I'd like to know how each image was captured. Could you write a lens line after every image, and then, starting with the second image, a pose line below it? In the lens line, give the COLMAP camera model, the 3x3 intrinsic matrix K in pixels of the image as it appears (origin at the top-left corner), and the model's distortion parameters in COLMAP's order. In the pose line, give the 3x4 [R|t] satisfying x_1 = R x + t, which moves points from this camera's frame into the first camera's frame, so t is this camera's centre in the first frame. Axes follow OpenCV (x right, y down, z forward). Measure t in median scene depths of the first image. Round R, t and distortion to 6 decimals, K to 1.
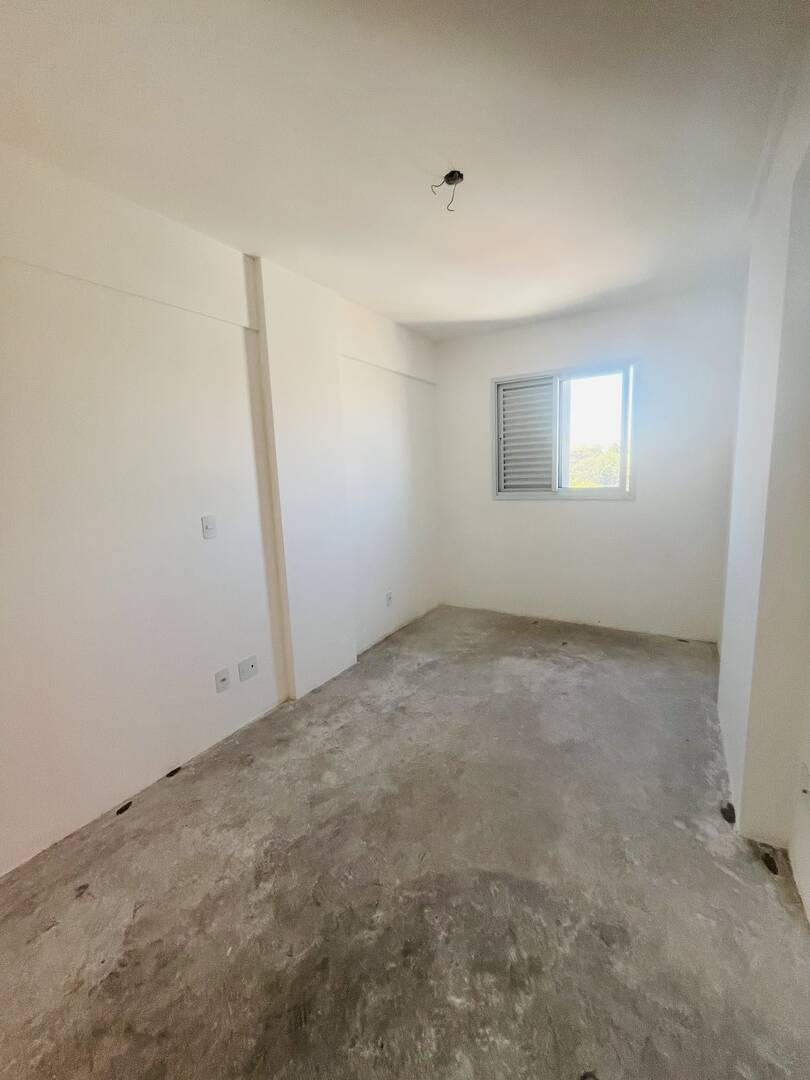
lens RADIAL K [[437.9, 0, 405.6], [0, 437.9, 539.5], [0, 0, 1]] dist [-0.000324, 0.000340]
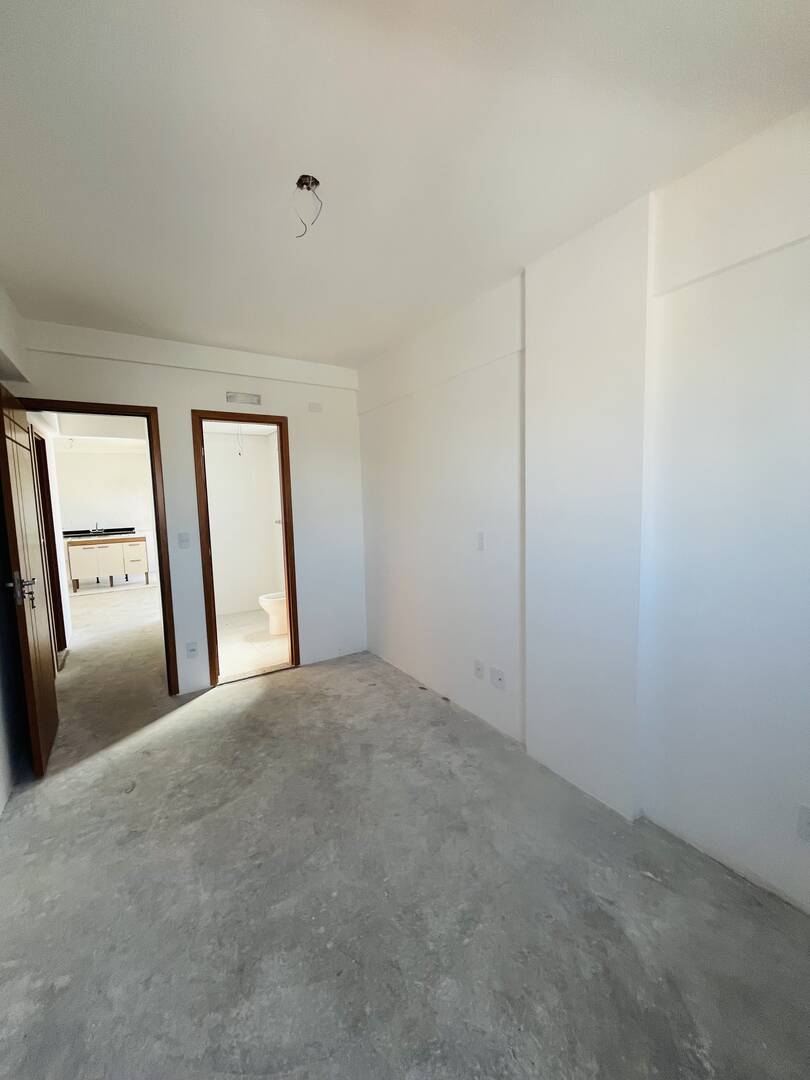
lens RADIAL K [[437.9, 0, 405.6], [0, 437.9, 539.5], [0, 0, 1]] dist [-0.000324, 0.000340]
pose [[-0.439761, 0.141151, -0.886953, 0.855294], [-0.097424, 0.974248, 0.203347, -0.310404], [0.892815, 0.175835, -0.414685, 1.578977]]
